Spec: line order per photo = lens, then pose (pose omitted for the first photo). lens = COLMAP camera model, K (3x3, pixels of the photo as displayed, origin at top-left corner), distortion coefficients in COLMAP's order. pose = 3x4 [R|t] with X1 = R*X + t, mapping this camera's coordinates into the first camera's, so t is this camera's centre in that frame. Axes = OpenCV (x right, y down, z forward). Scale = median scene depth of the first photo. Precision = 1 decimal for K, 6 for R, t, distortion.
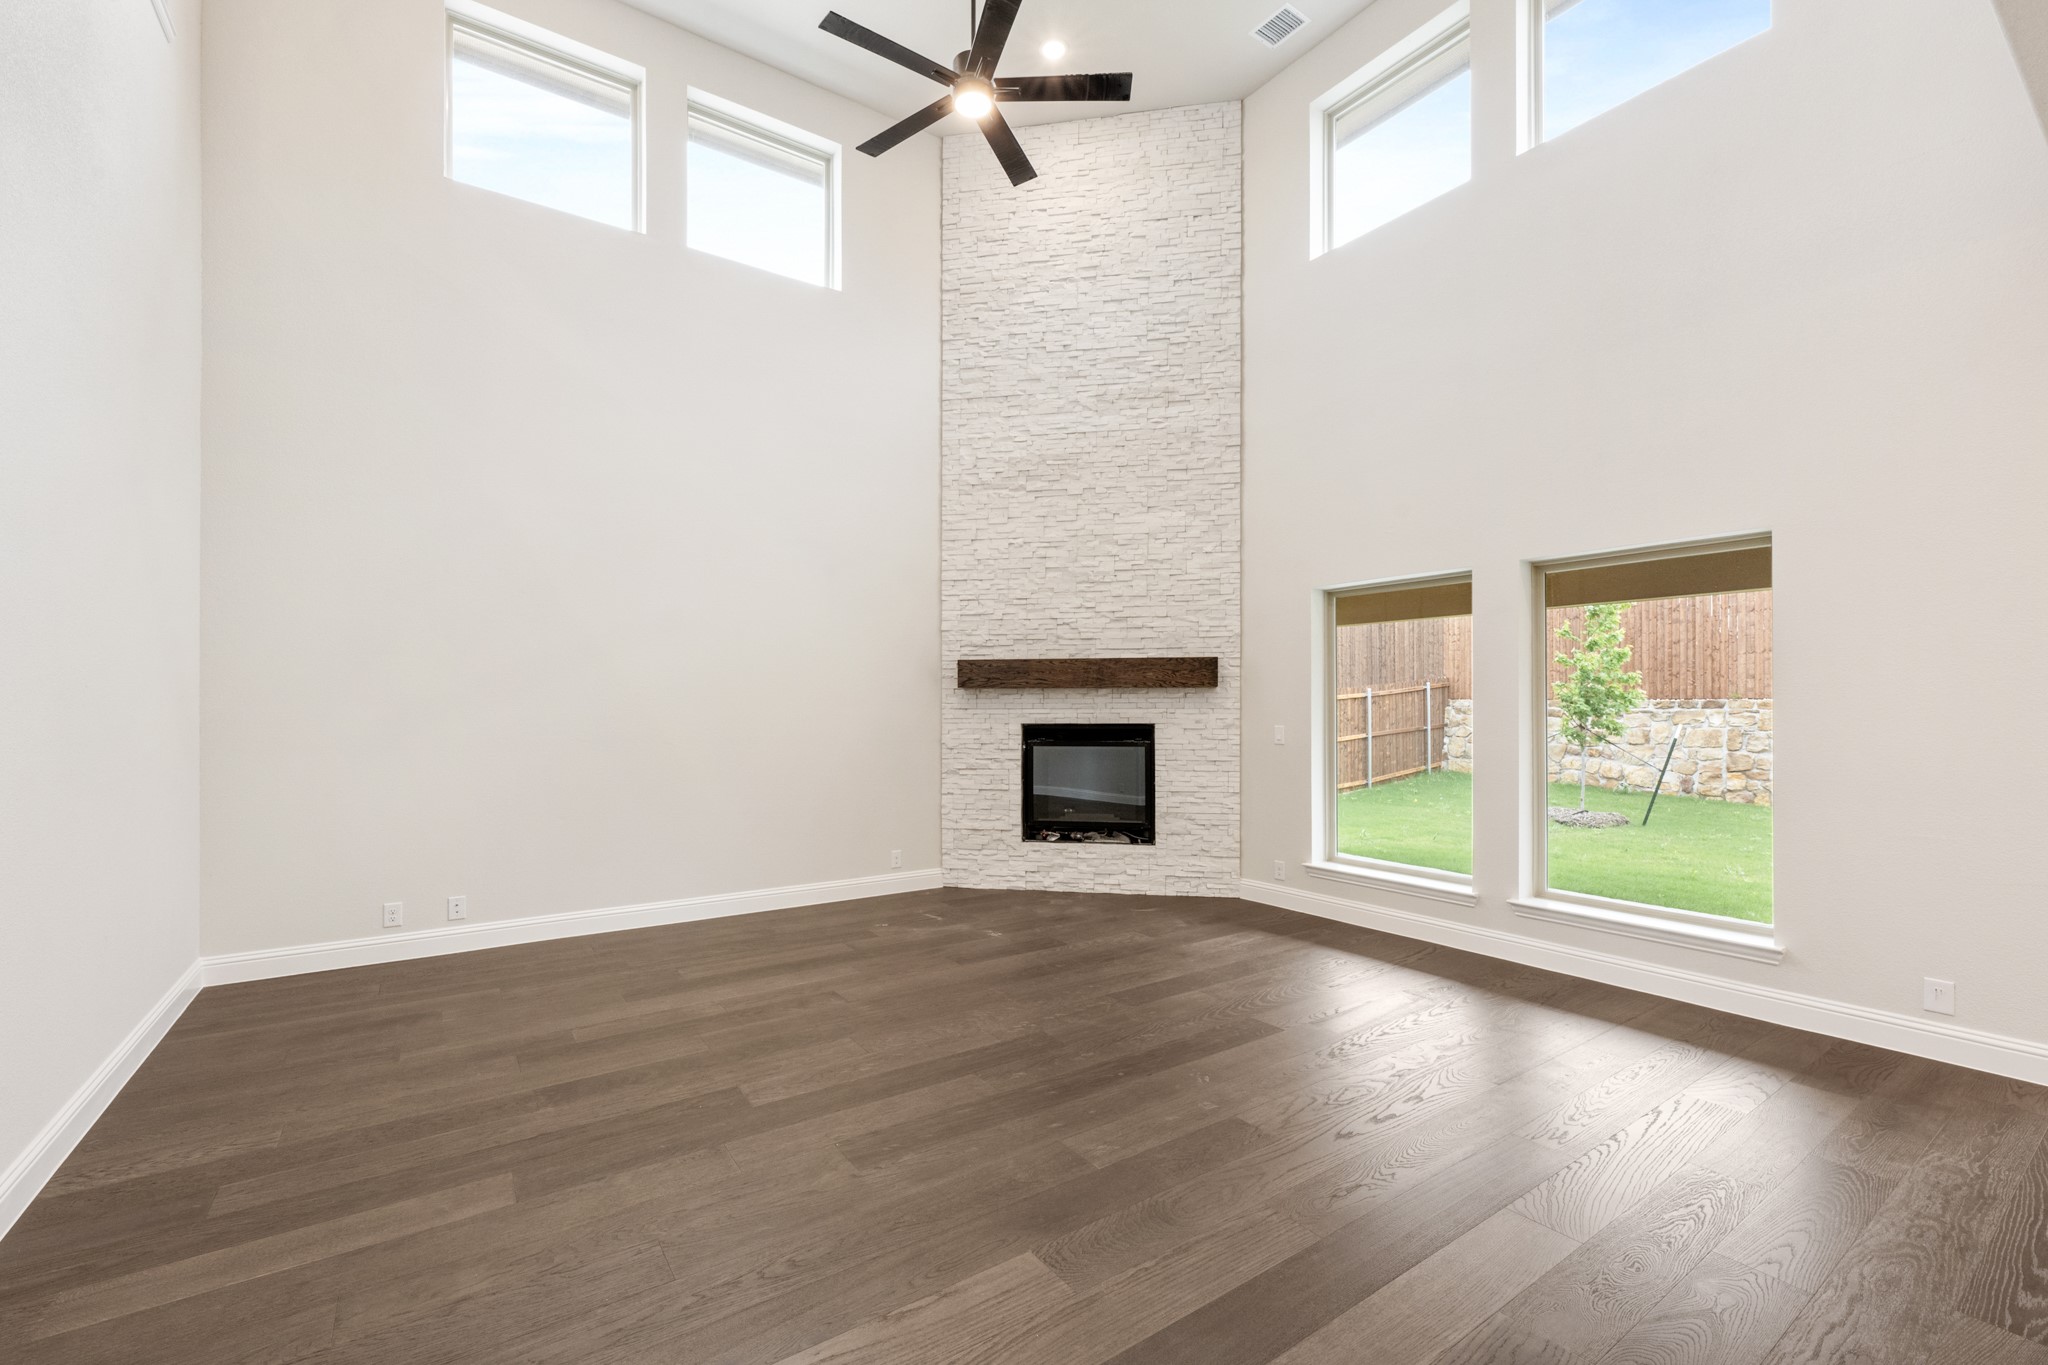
lens RADIAL K [[856.4, 0, 1009.2], [0, 856.4, 704.1], [0, 0, 1]] dist [-0.001395, -0.000105]
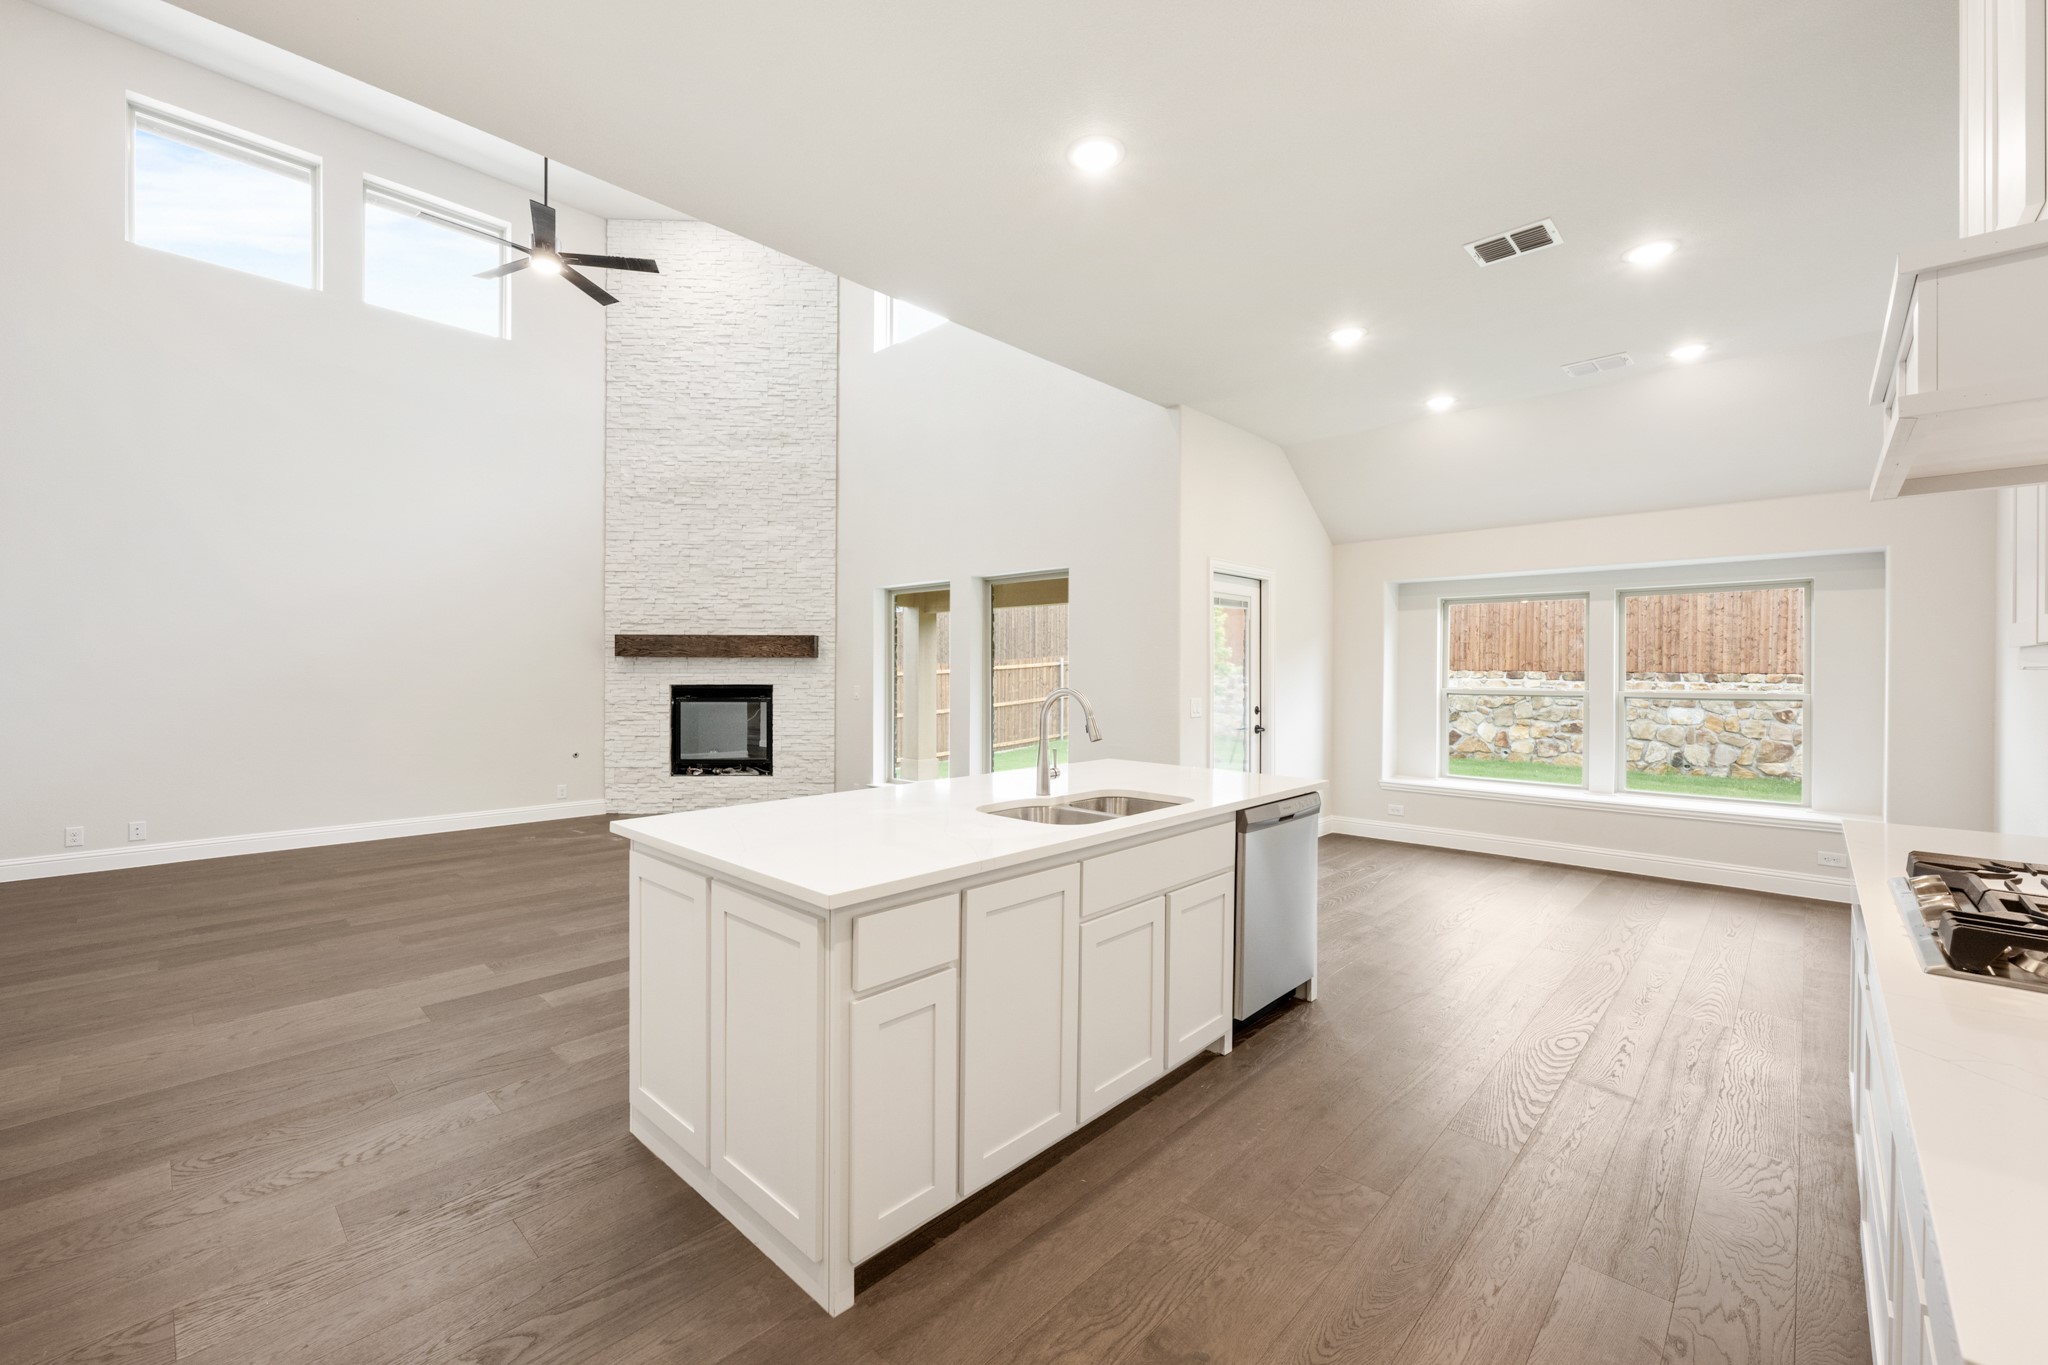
lens RADIAL K [[836.0, 0, 1015.3], [0, 836.0, 673.6], [0, 0, 1]] dist [-0.000636, 0.000015]
pose [[0.977430, 0.003552, 0.211230, 0.262468], [-0.004407, 0.999984, 0.003578, -0.000302], [-0.211214, -0.004428, 0.977430, -0.346824]]
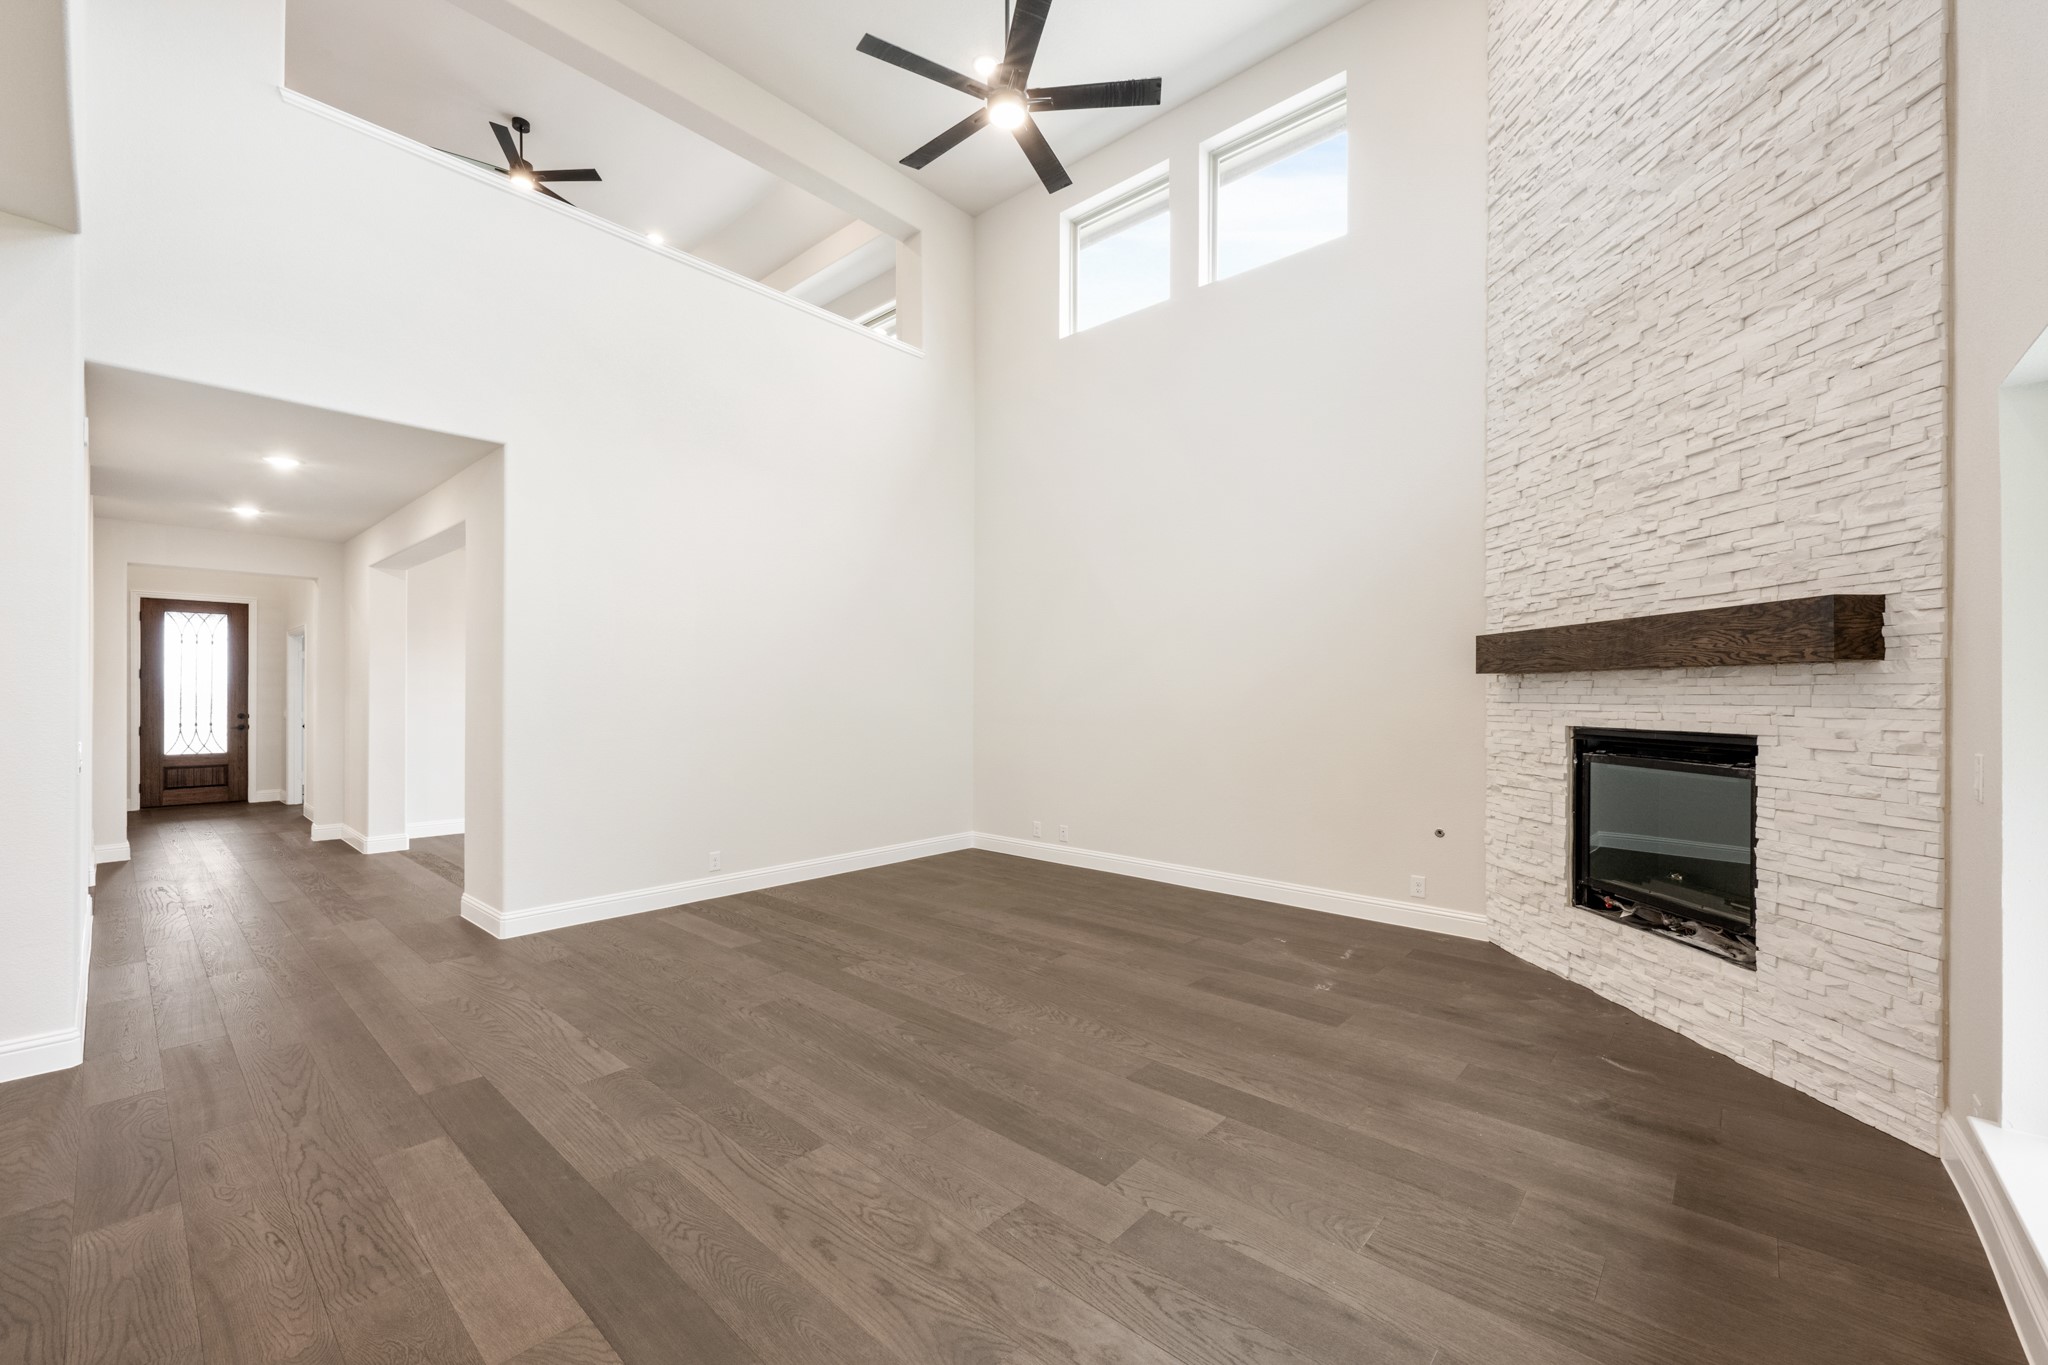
lens RADIAL K [[820.3, 0, 1023.2], [0, 820.3, 692.1], [0, 0, 1]] dist [-0.001475, -0.000021]
pose [[0.242719, -0.000843, -0.970096, 0.536349], [-0.001411, 0.999998, -0.001222, -0.001812], [0.970096, 0.001665, 0.242717, 0.452483]]
